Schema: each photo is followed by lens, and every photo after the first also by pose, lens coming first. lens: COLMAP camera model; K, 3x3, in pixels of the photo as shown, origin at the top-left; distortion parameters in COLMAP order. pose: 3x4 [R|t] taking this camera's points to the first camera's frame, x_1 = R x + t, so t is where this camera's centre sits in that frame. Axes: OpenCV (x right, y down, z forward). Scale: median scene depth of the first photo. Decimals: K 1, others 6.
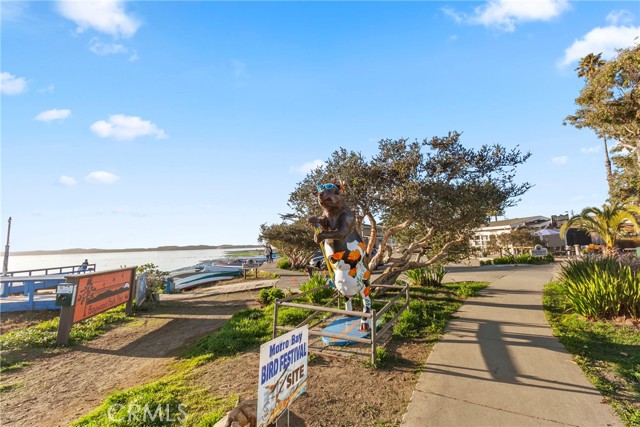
lens RADIAL K [[301.6, 0, 321.0], [0, 301.6, 214.6], [0, 0, 1]] dist [-0.001866, -0.000092]
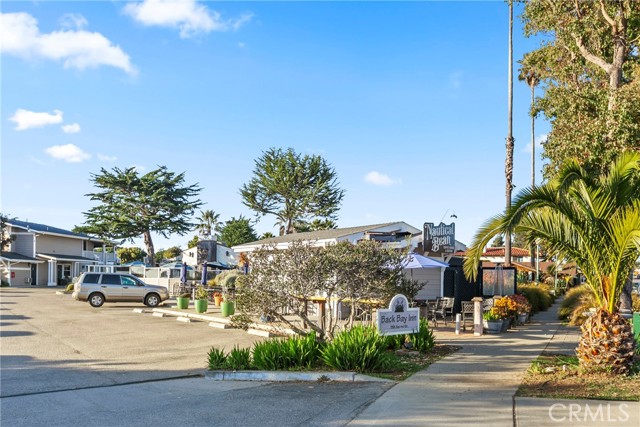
lens RADIAL K [[520.0, 0, 319.8], [0, 520.0, 213.7], [0, 0, 1]] dist [-0.002580, -0.000268]
pose [[0.873721, 0.112032, 0.473351, 0.353243], [-0.103525, 0.993649, -0.044088, 0.044244], [-0.475284, -0.010483, 0.879770, 0.518810]]
